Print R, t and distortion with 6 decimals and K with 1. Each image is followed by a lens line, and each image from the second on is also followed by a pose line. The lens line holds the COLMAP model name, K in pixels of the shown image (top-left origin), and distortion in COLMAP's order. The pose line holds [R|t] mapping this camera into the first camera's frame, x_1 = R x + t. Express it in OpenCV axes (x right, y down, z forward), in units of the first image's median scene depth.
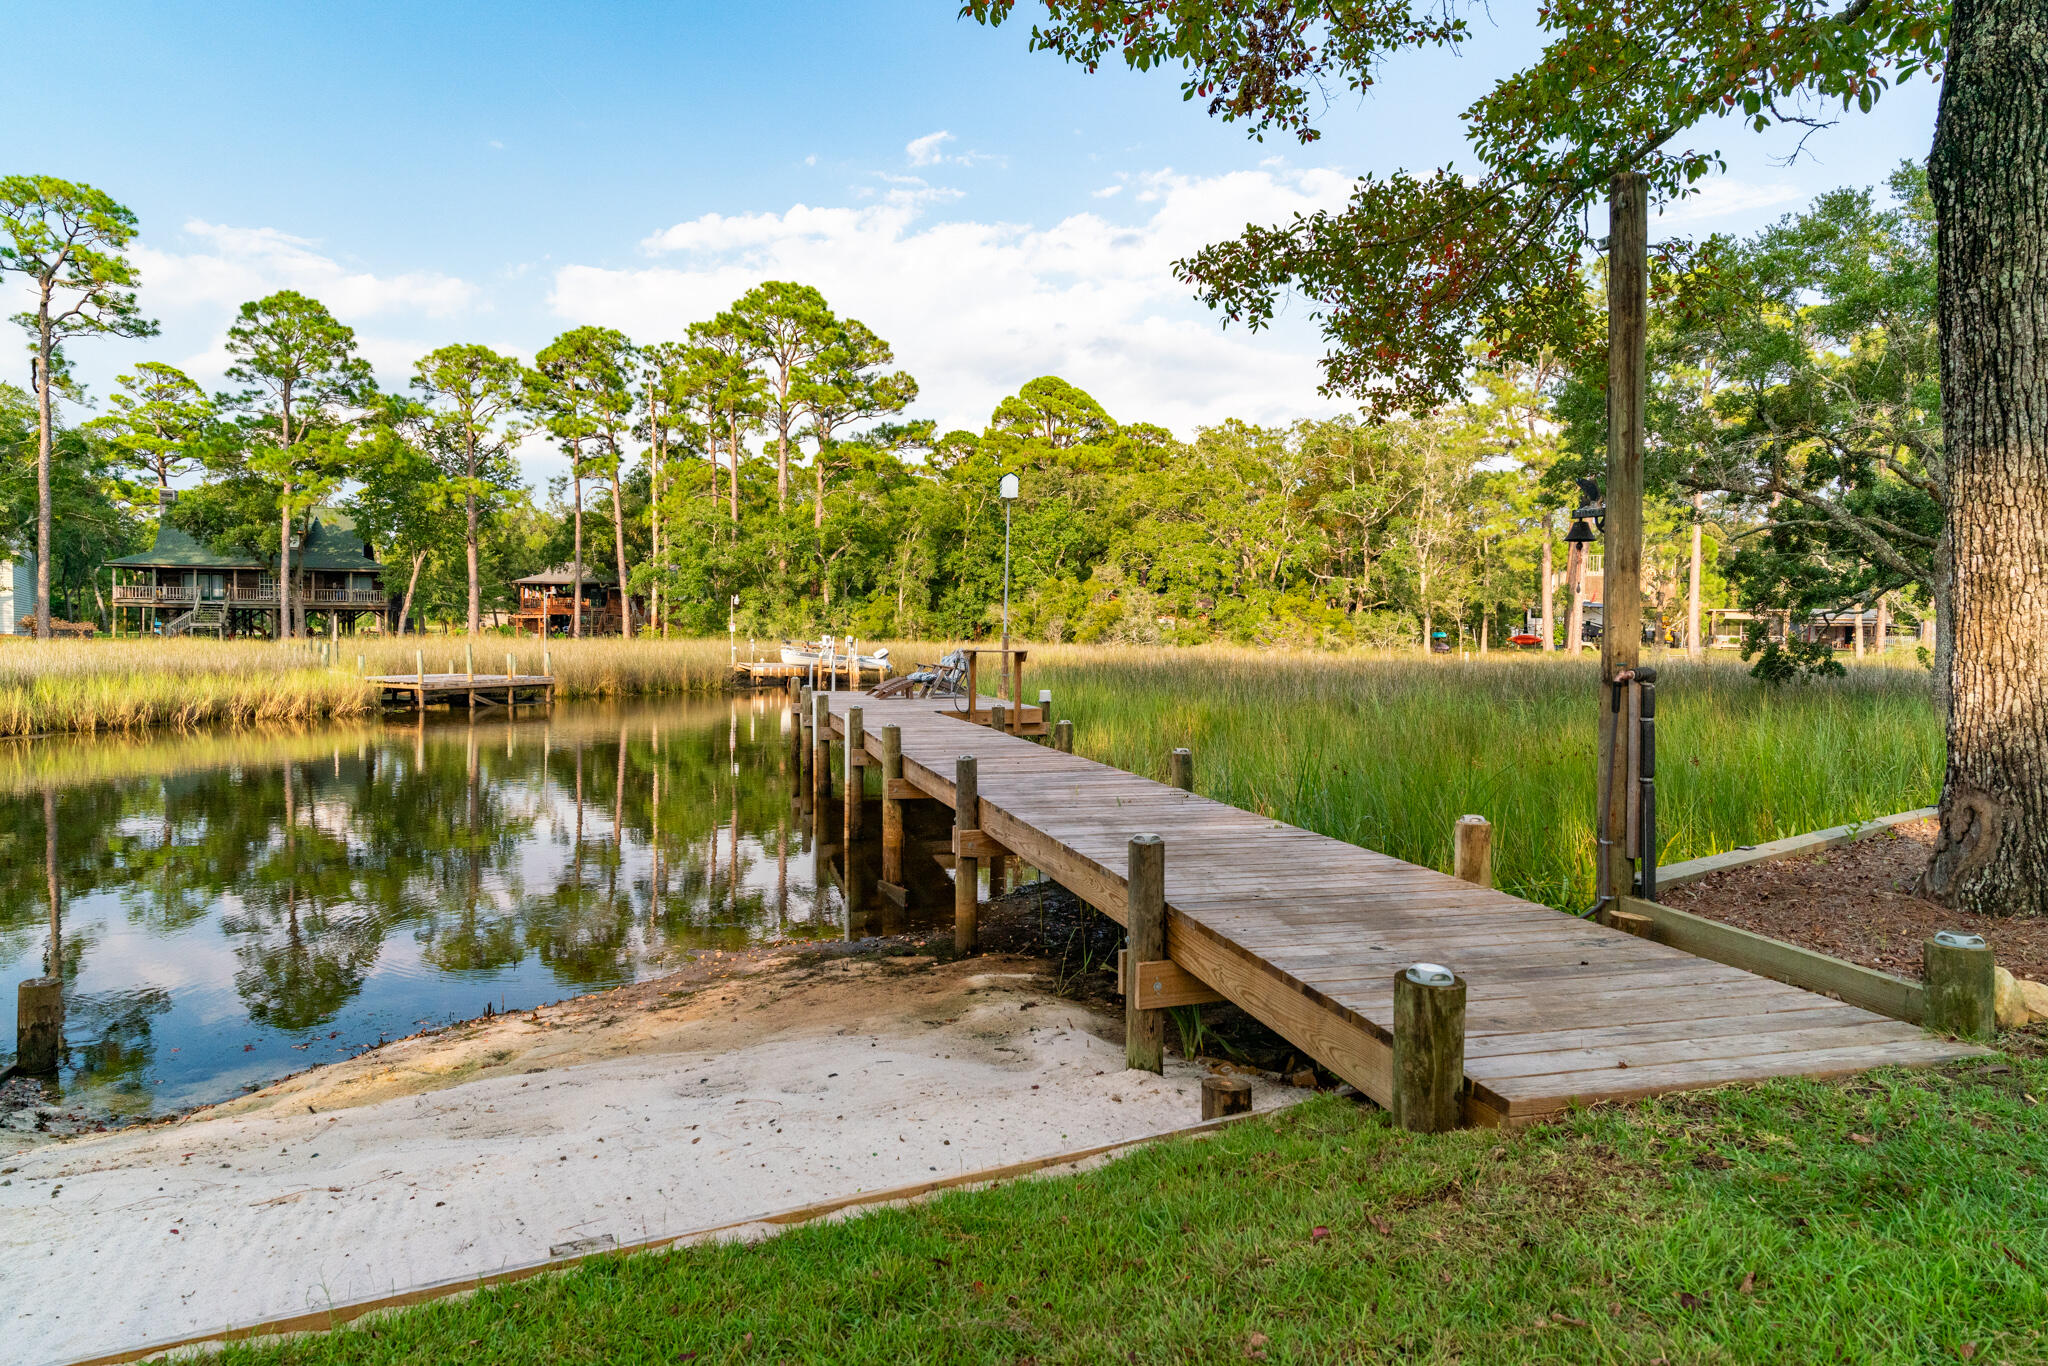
lens RADIAL K [[1295.5, 0, 1022.3], [0, 1295.5, 684.4], [0, 0, 1]] dist [-0.011674, -0.000117]
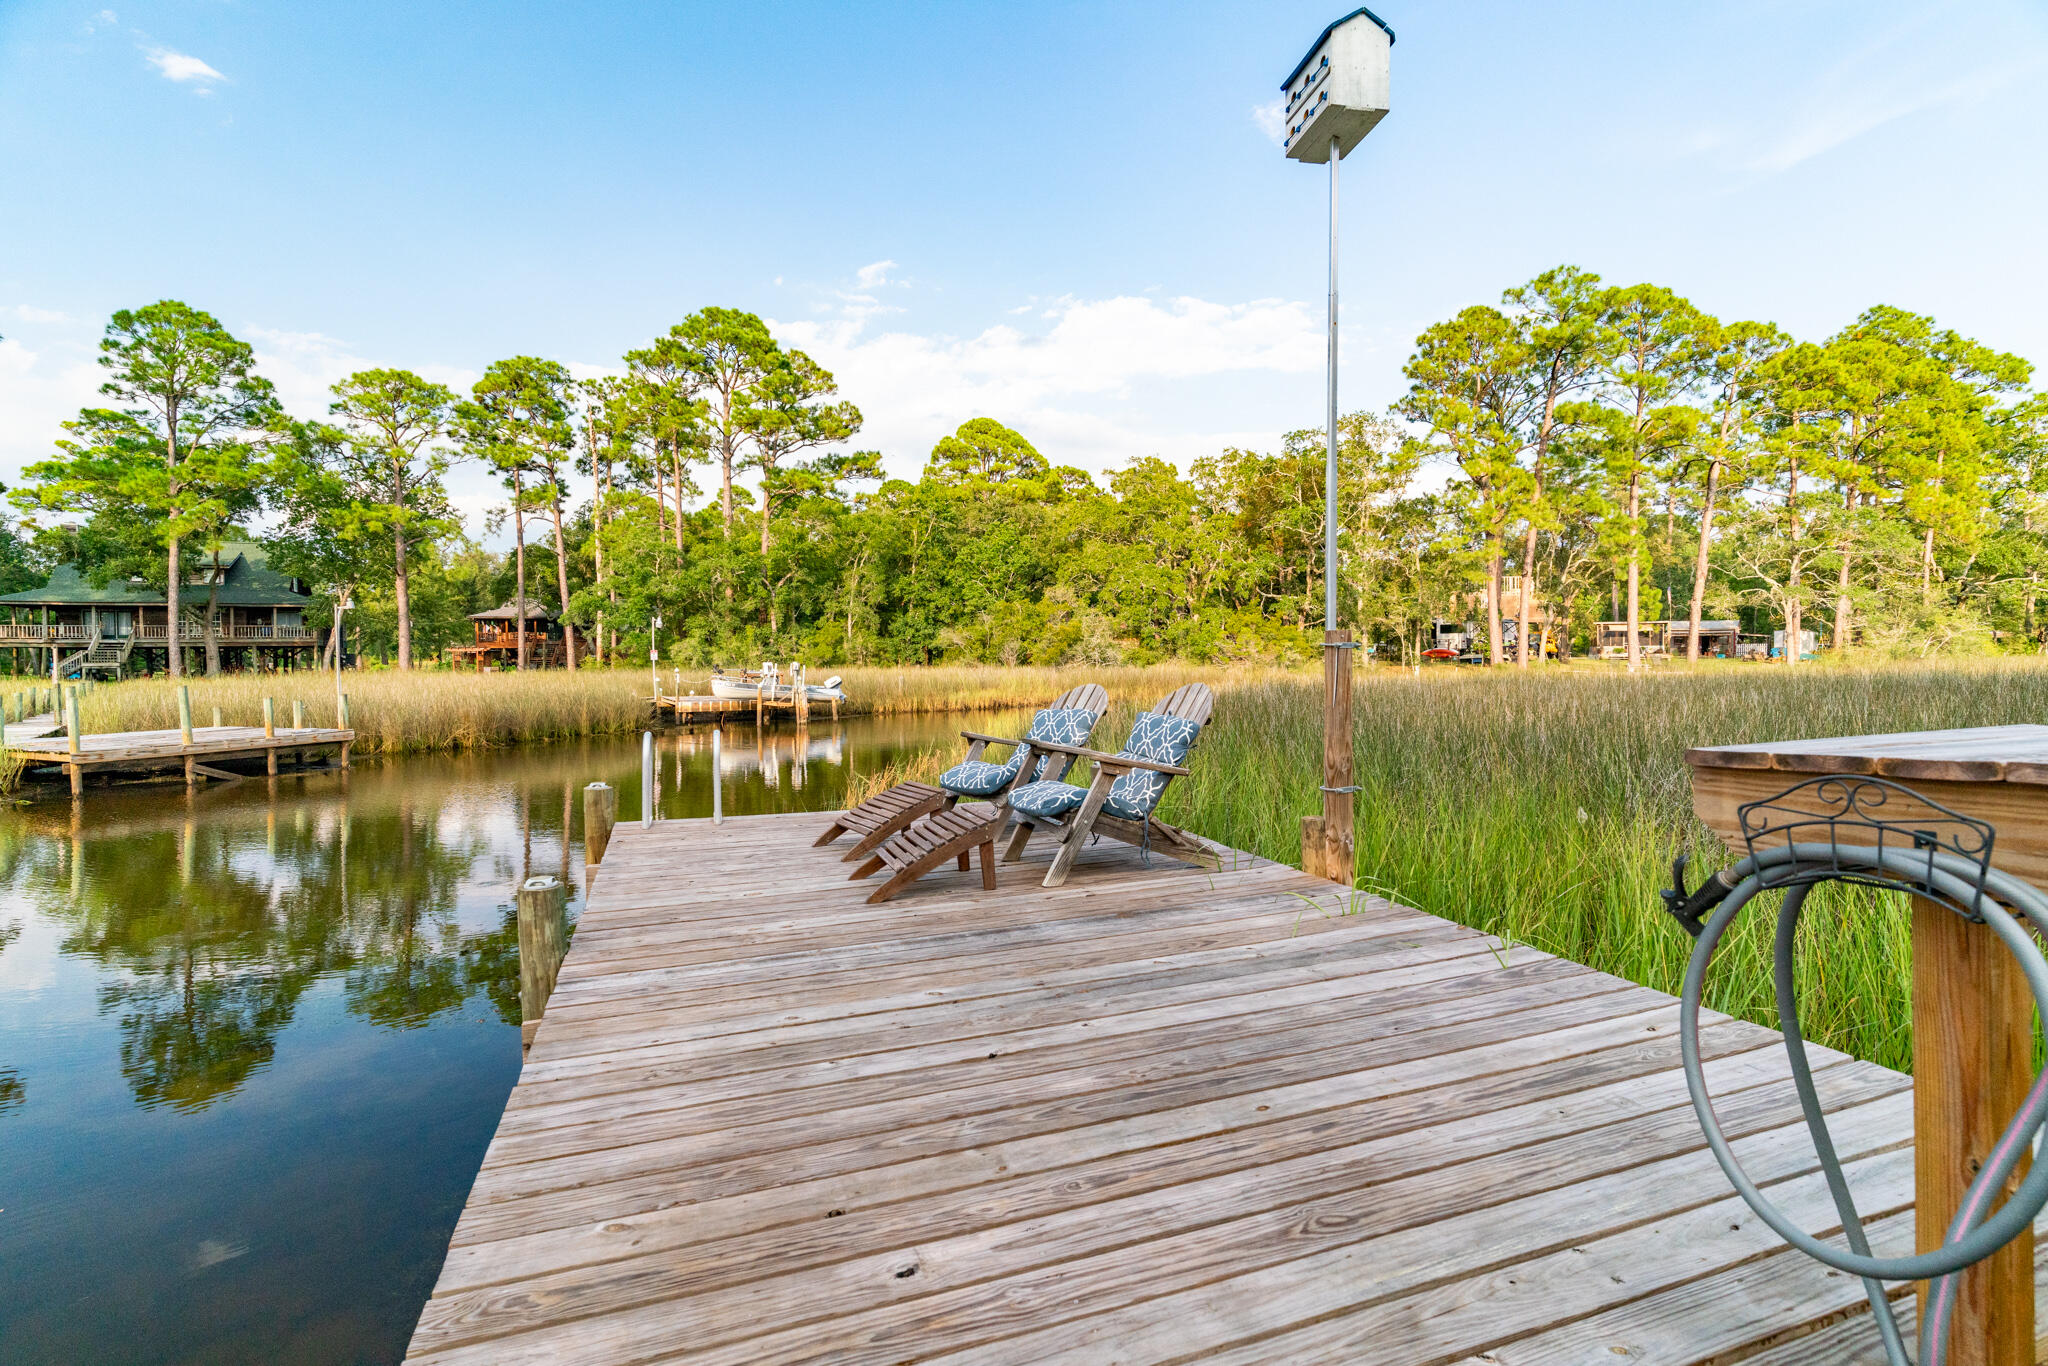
lens RADIAL K [[1007.0, 0, 1030.2], [0, 1007.0, 676.7], [0, 0, 1]] dist [0.002169, 0.000086]
pose [[0.995753, -0.021396, 0.089545, -0.025197], [0.023255, 0.999534, -0.019766, -0.007273], [-0.089080, 0.021765, 0.995787, 0.209920]]
